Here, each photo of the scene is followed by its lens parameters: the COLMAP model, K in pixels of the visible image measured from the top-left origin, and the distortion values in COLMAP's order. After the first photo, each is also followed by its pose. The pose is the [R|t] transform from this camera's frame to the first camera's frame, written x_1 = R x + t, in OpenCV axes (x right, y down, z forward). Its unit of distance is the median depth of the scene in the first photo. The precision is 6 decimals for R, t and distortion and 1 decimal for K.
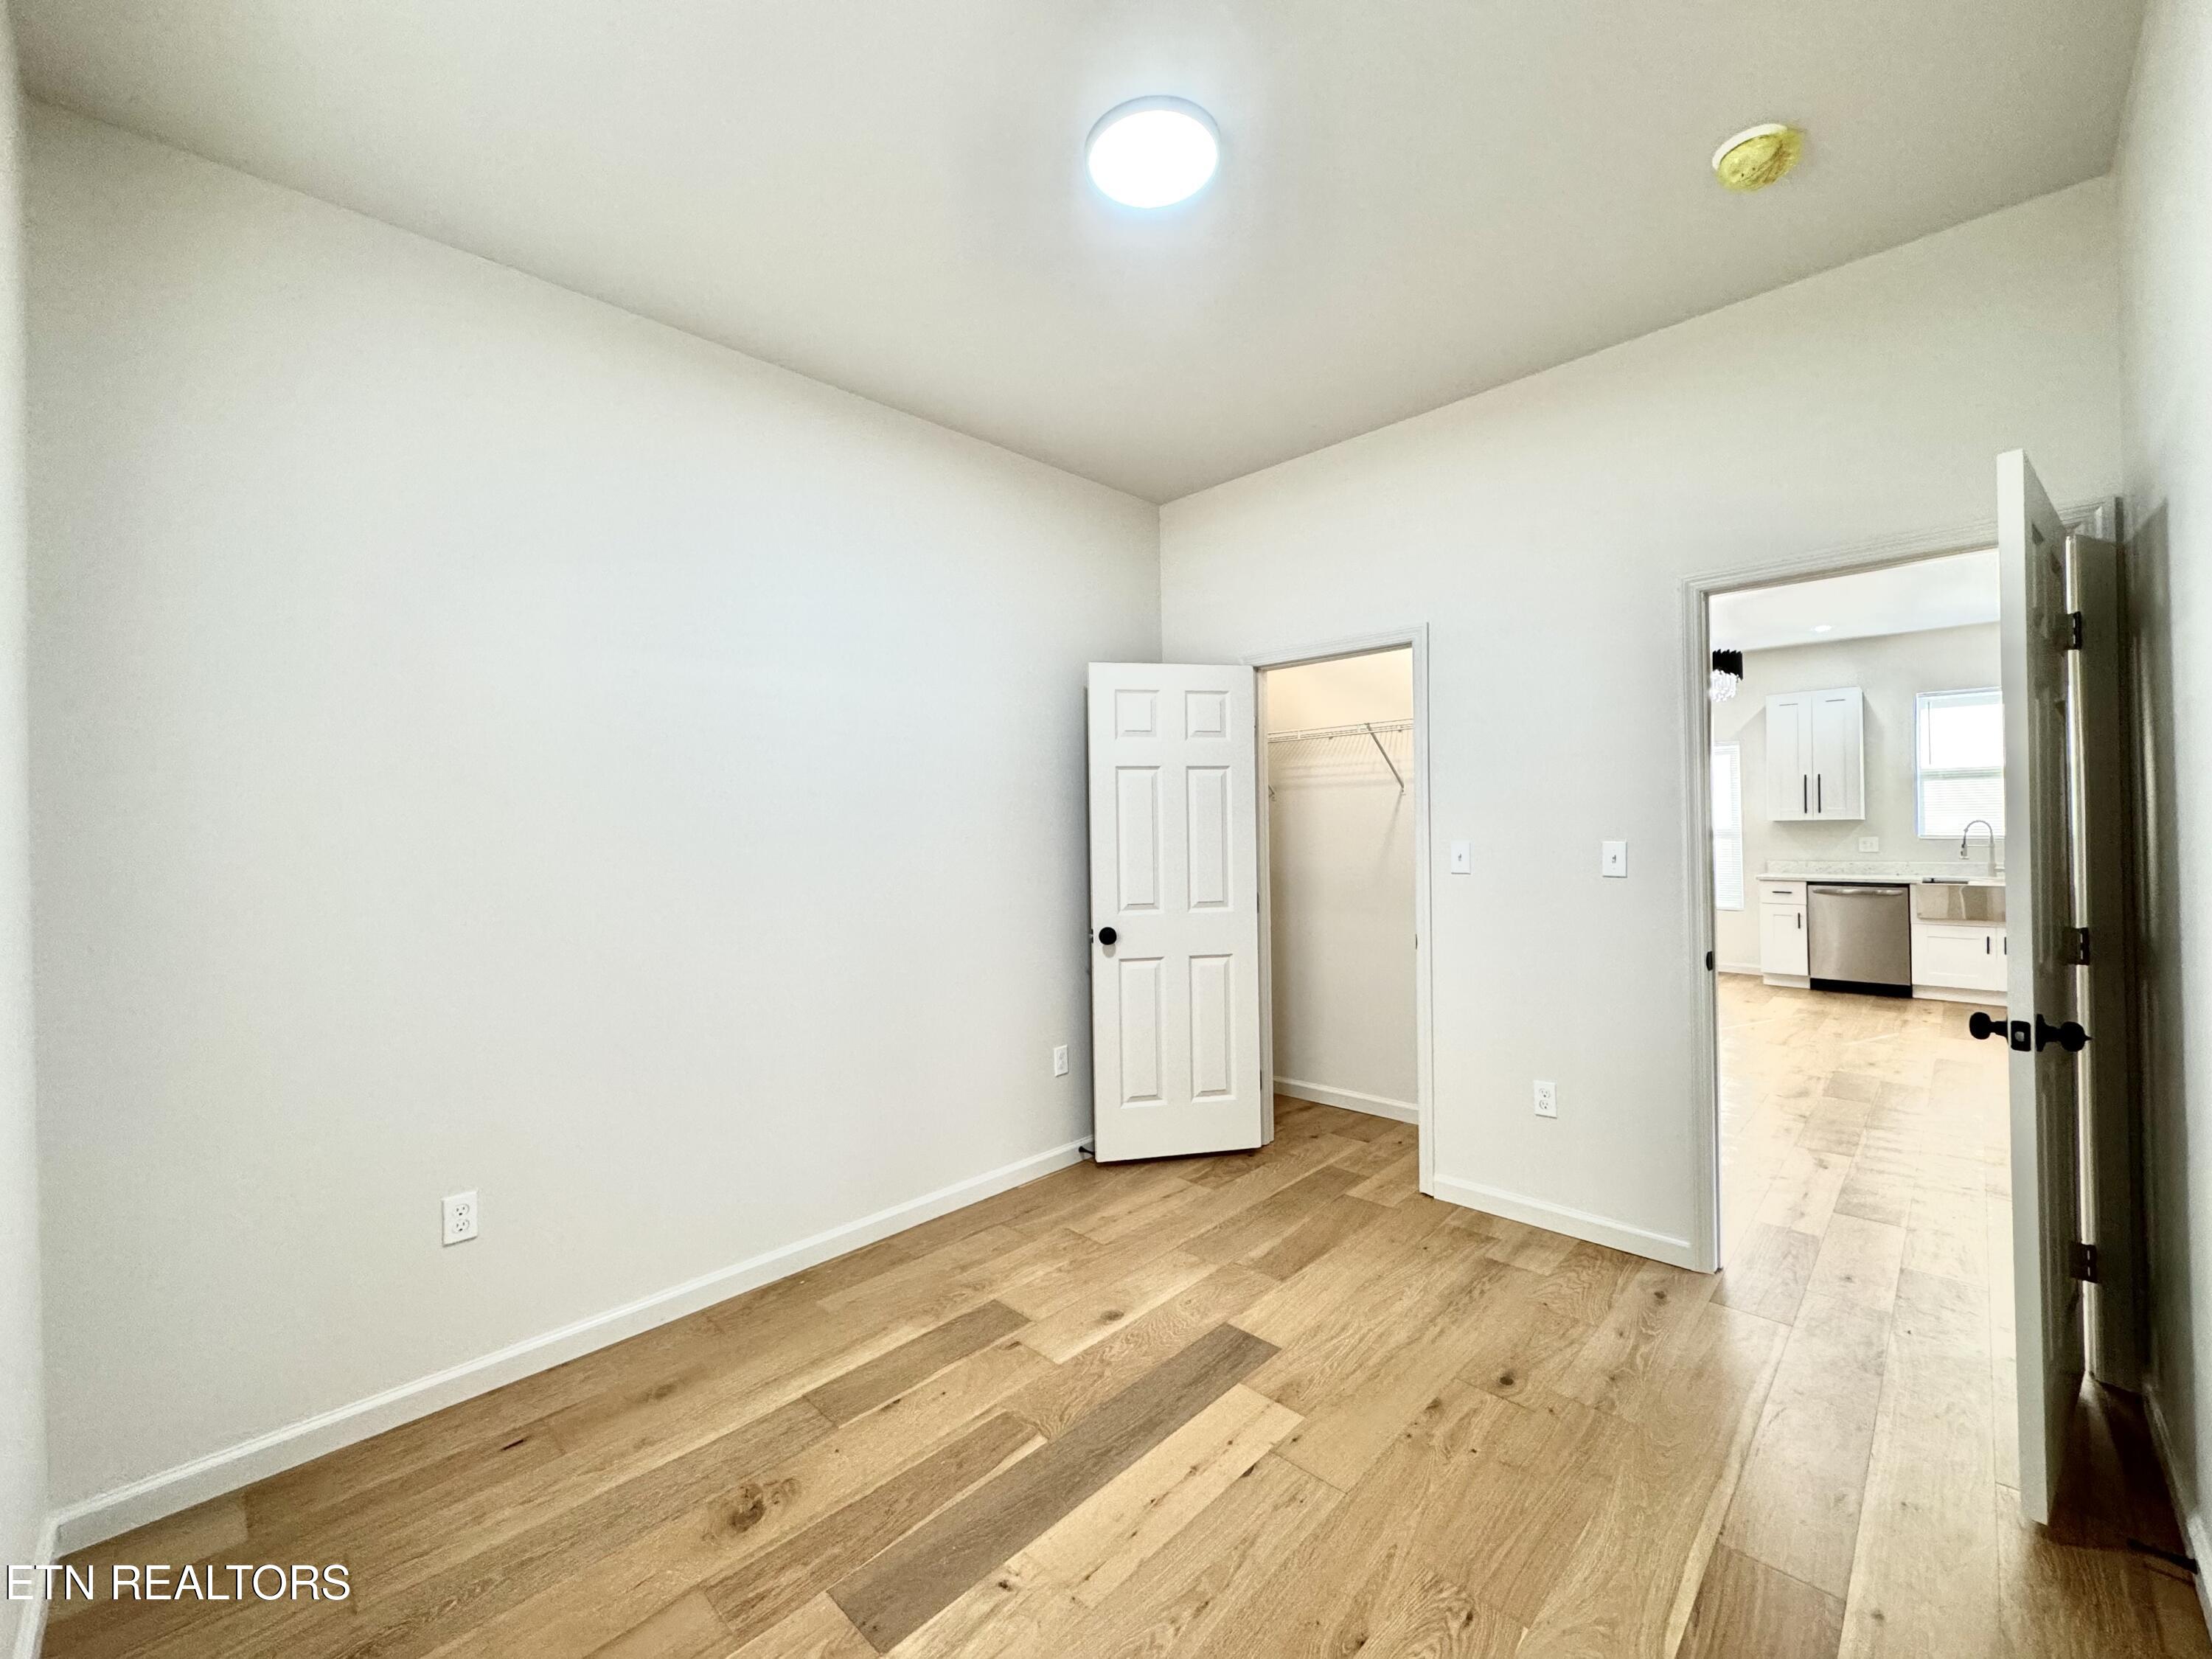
lens RADIAL K [[888.3, 0, 1111.9], [0, 888.3, 832.6], [0, 0, 1]] dist [-0.002685, 0.001163]
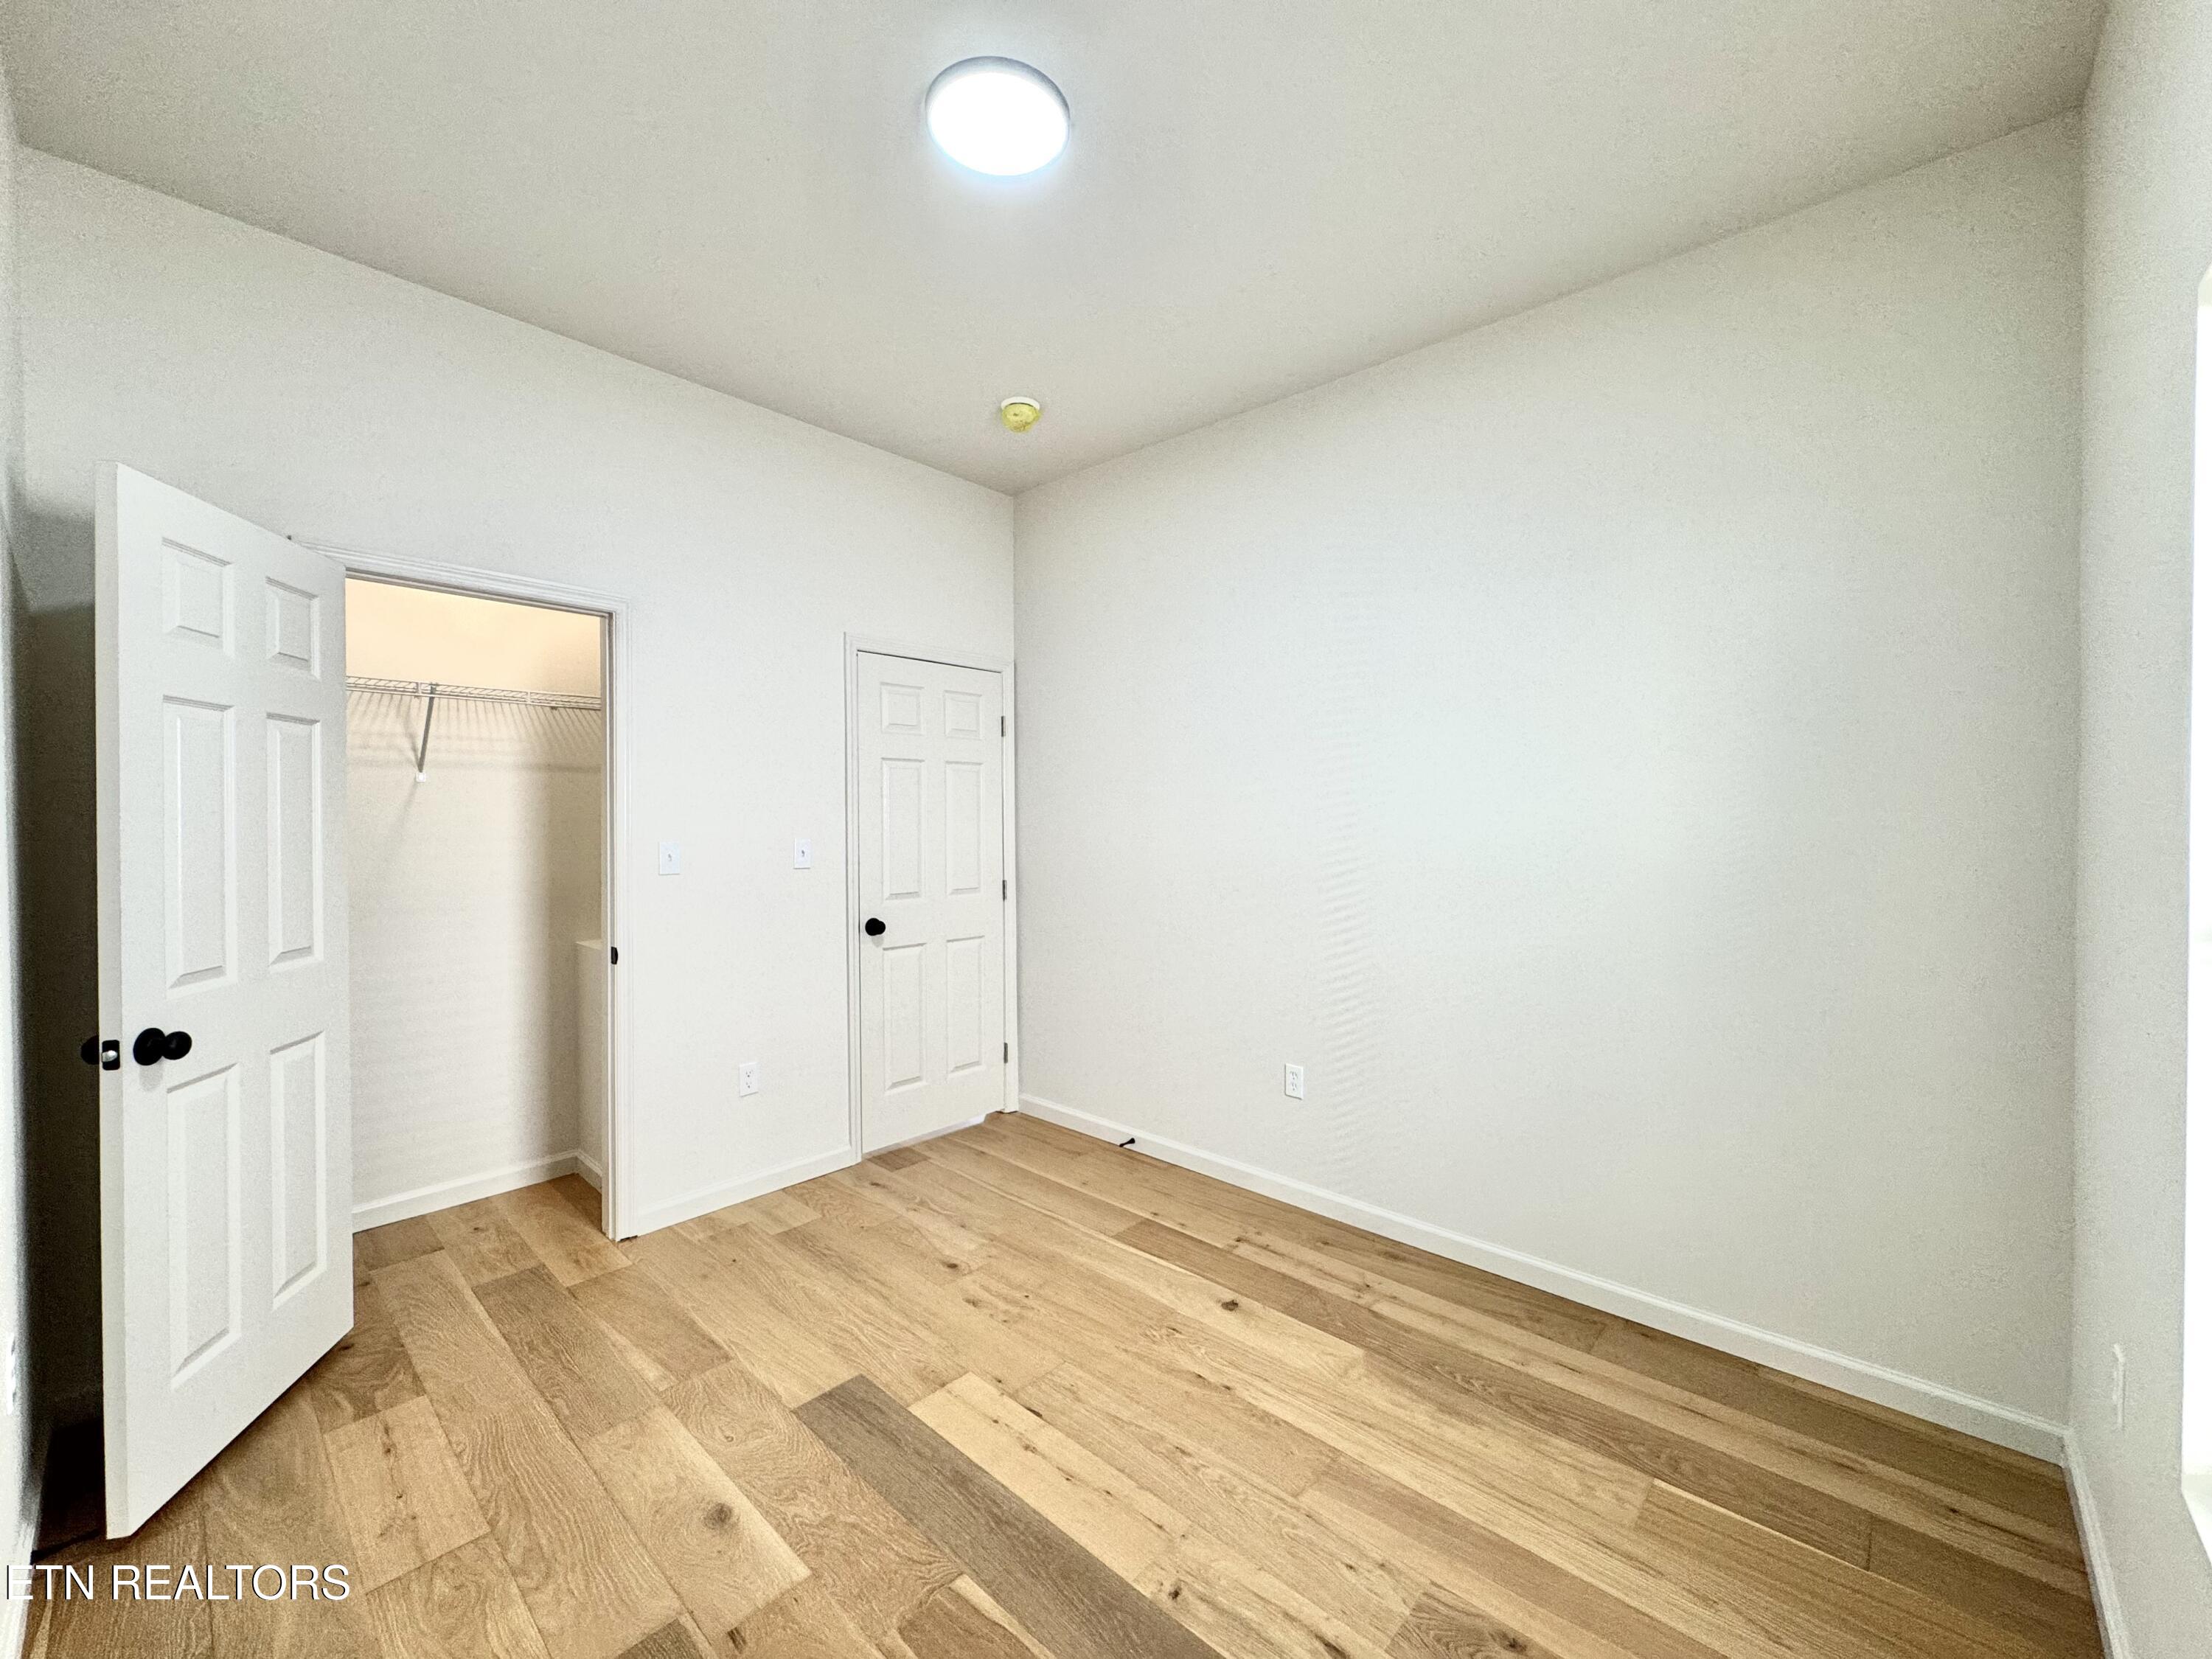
lens RADIAL K [[888.3, 0, 1098.9], [0, 888.3, 826.0], [0, 0, 1]] dist [-0.002685, 0.001163]
pose [[-0.029306, 0.005233, 0.999557, -0.727187], [0.001322, 0.999986, -0.005196, -0.000264], [-0.999570, 0.001169, -0.029312, 0.729525]]
